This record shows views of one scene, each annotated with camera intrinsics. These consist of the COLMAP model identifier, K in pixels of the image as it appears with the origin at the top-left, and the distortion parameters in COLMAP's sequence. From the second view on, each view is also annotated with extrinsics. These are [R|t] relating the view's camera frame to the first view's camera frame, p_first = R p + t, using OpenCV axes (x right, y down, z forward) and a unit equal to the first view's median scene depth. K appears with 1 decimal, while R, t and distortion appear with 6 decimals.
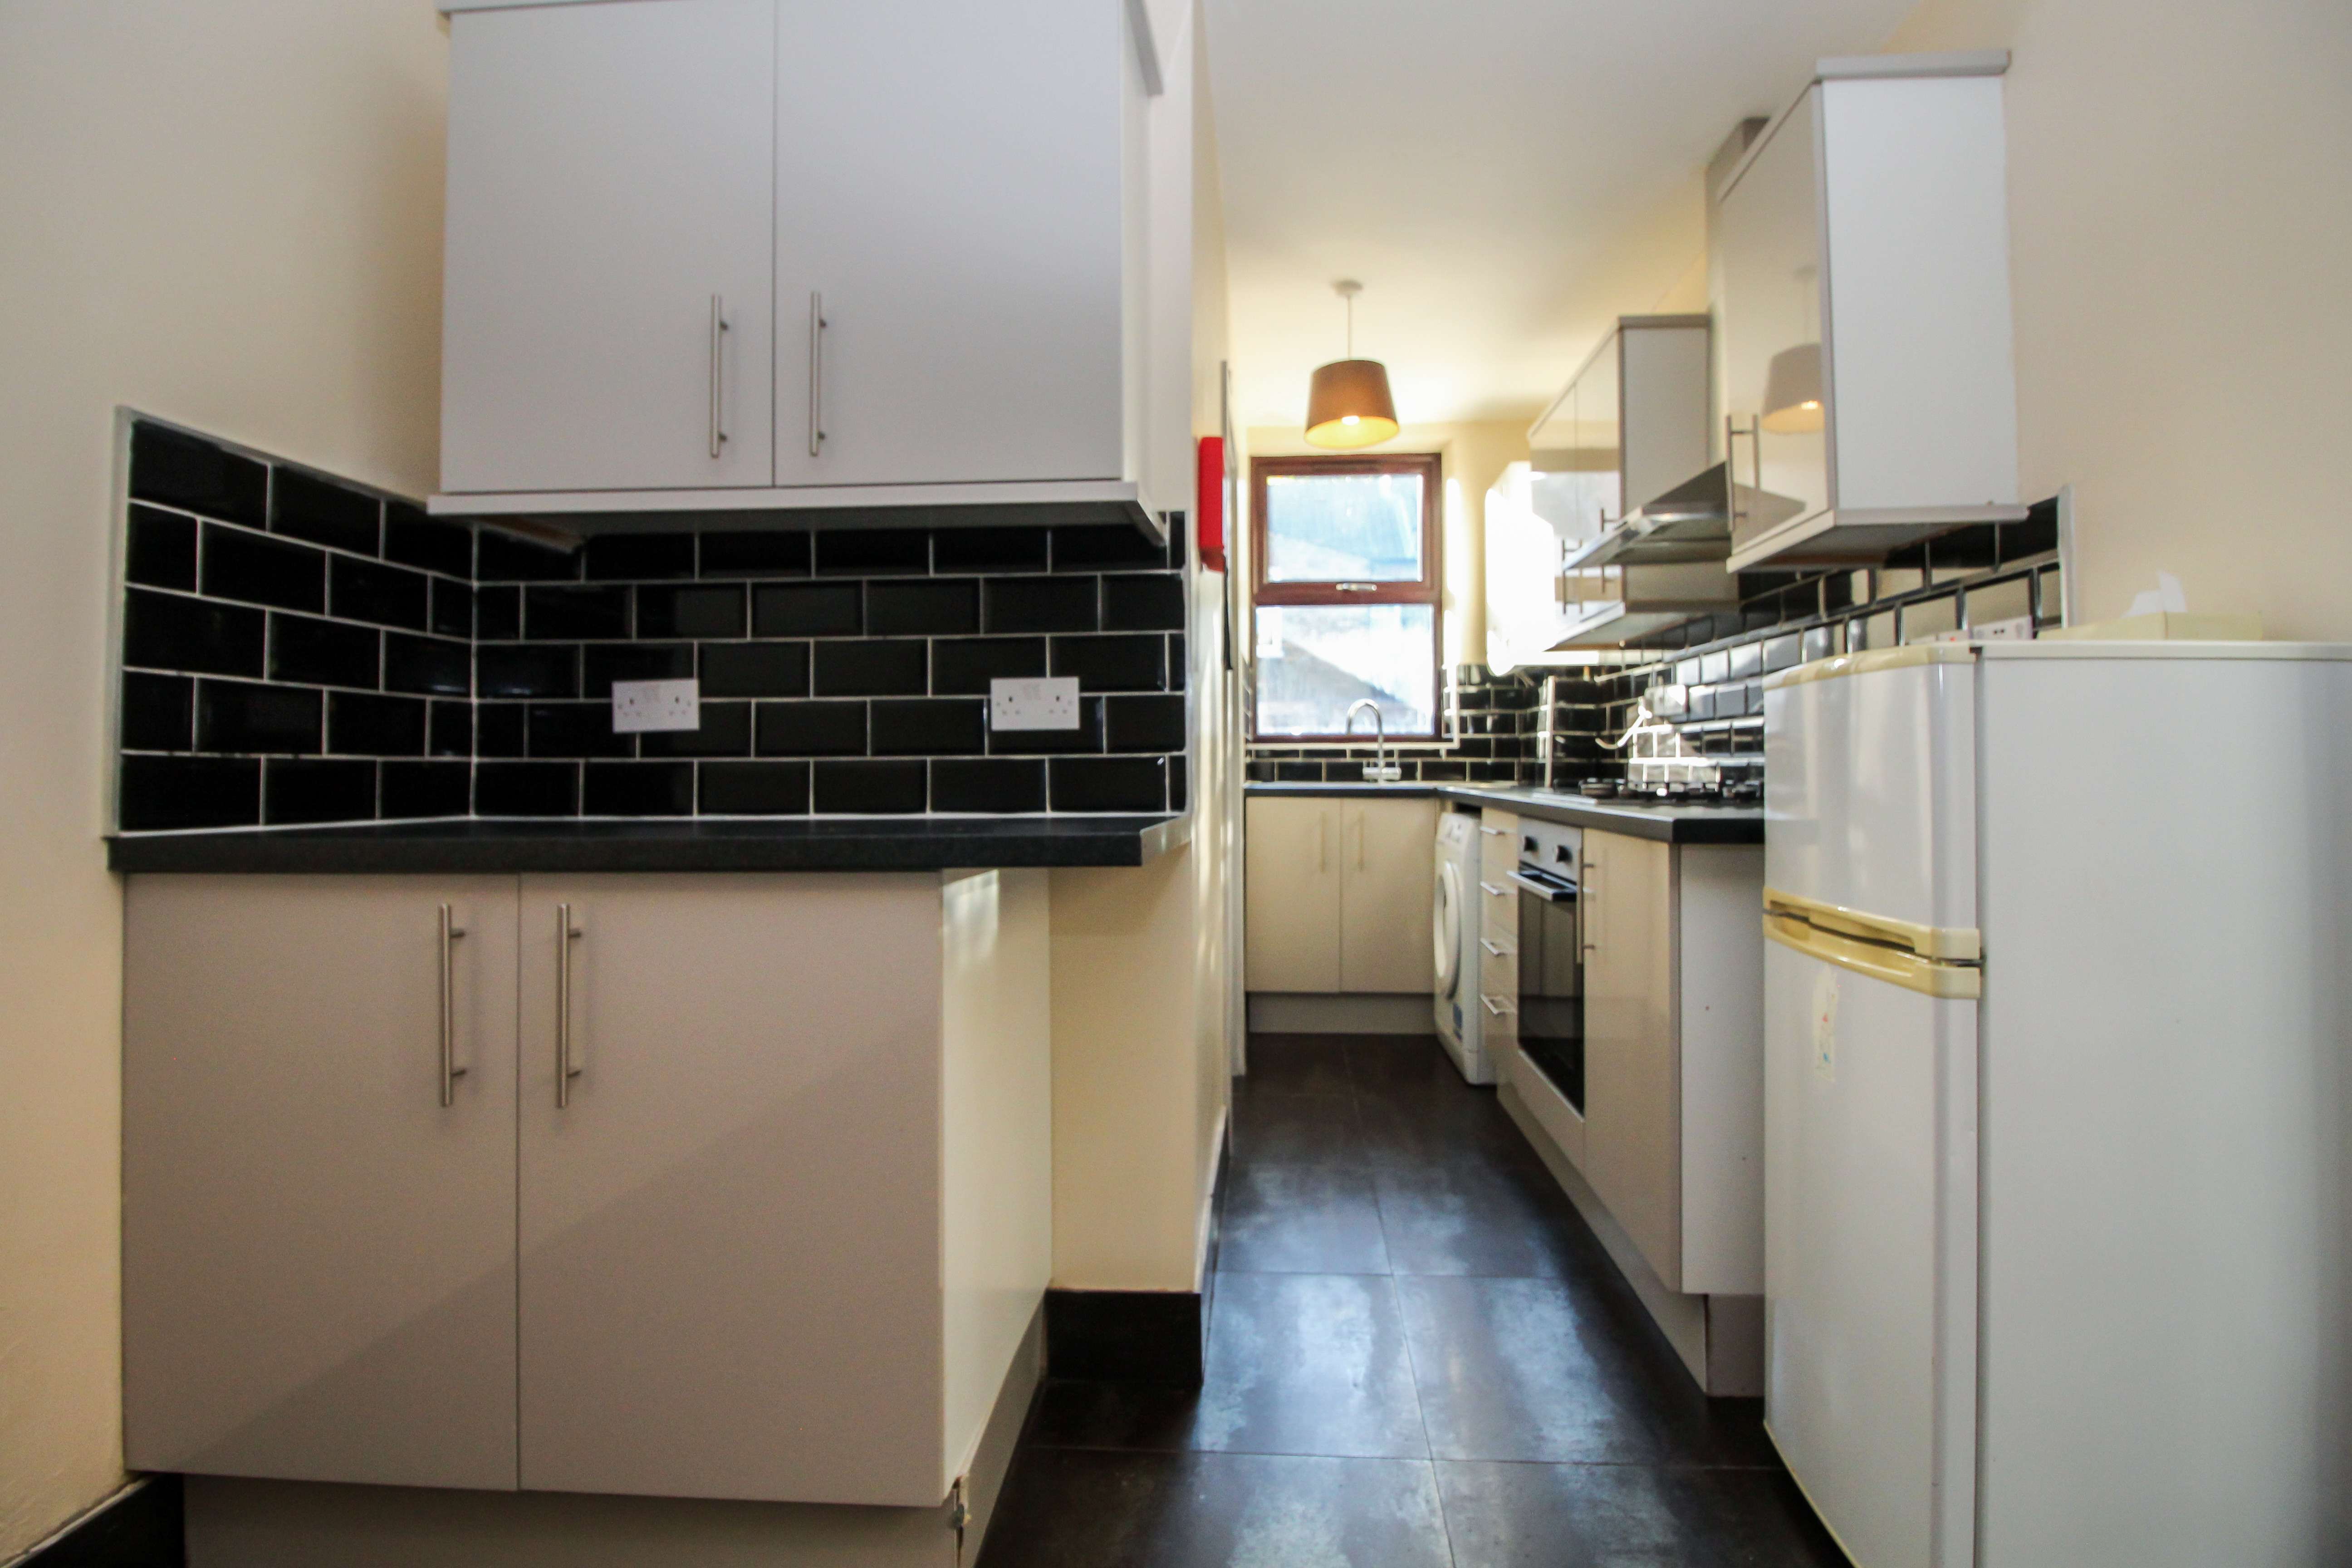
lens RADIAL K [[1116.6, 0, 1184.6], [0, 1116.6, 769.0], [0, 0, 1]] dist [-0.000882, -0.000565]
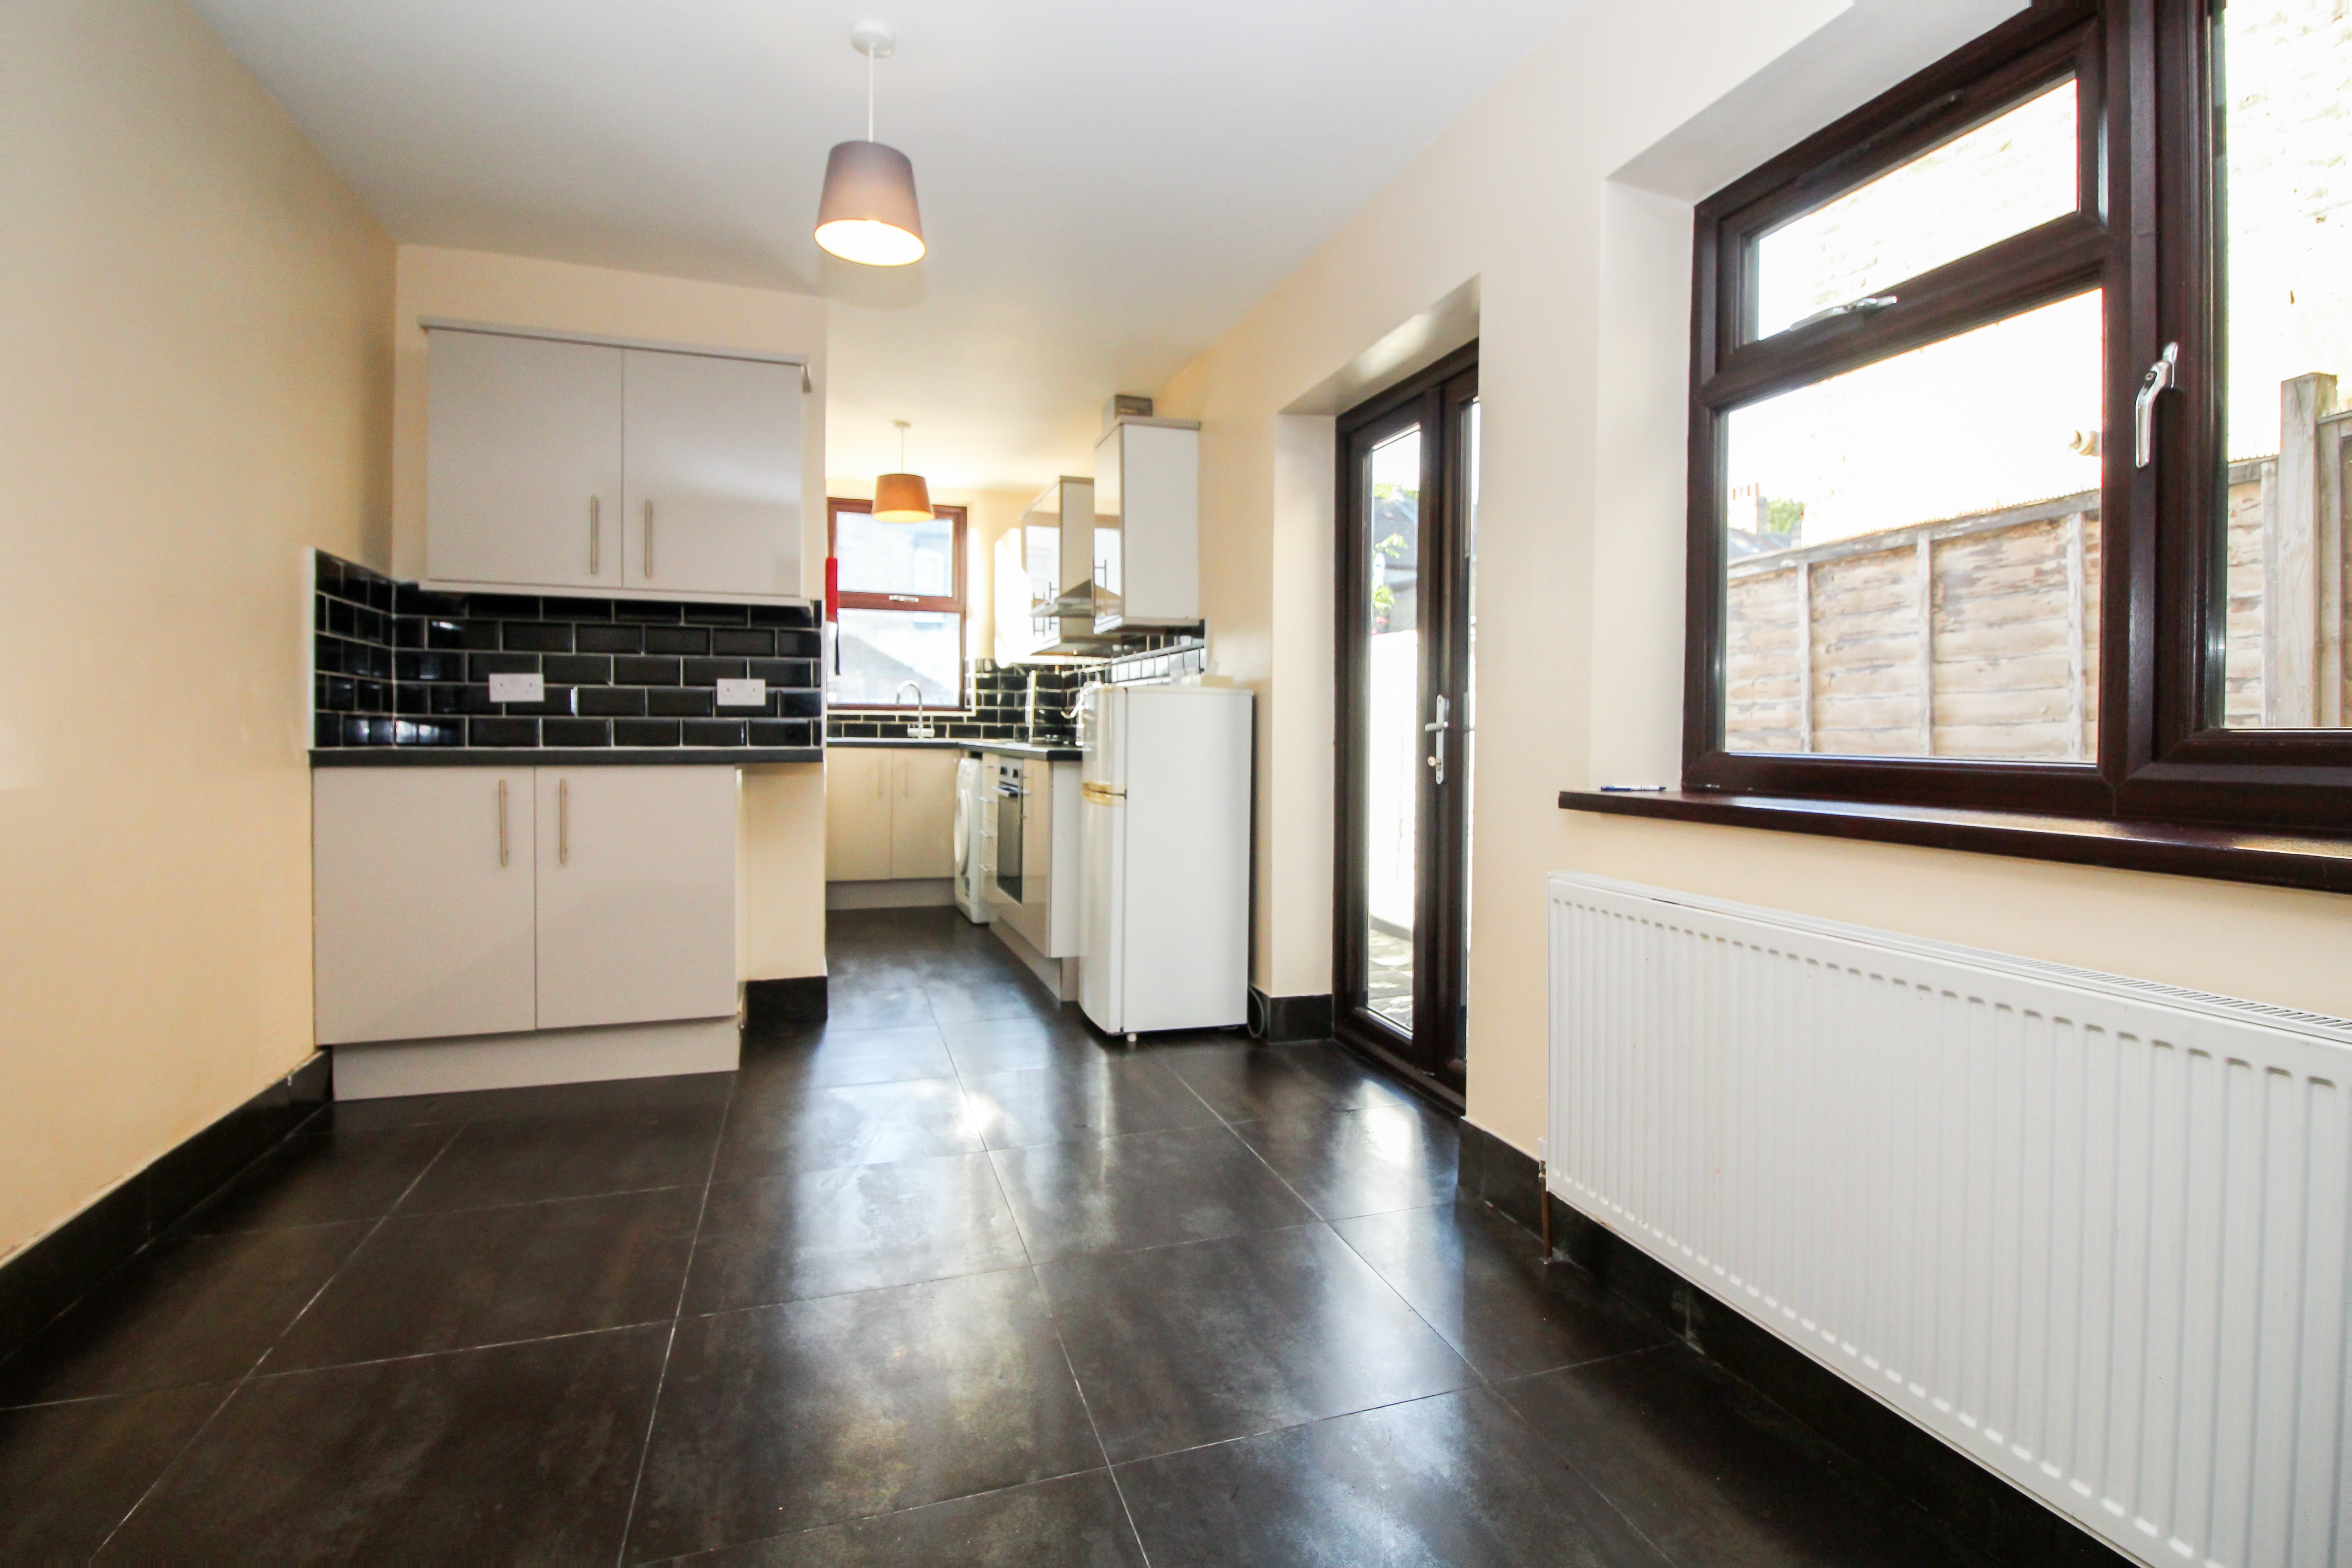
lens RADIAL K [[1116.7, 0, 1237.4], [0, 1116.7, 735.6], [0, 0, 1]] dist [-0.000882, -0.000565]
pose [[0.901142, 0.009764, 0.433415, -0.097044], [-0.010804, 0.999942, -0.000063, 0.004718], [-0.433390, -0.004626, 0.901195, -0.577568]]
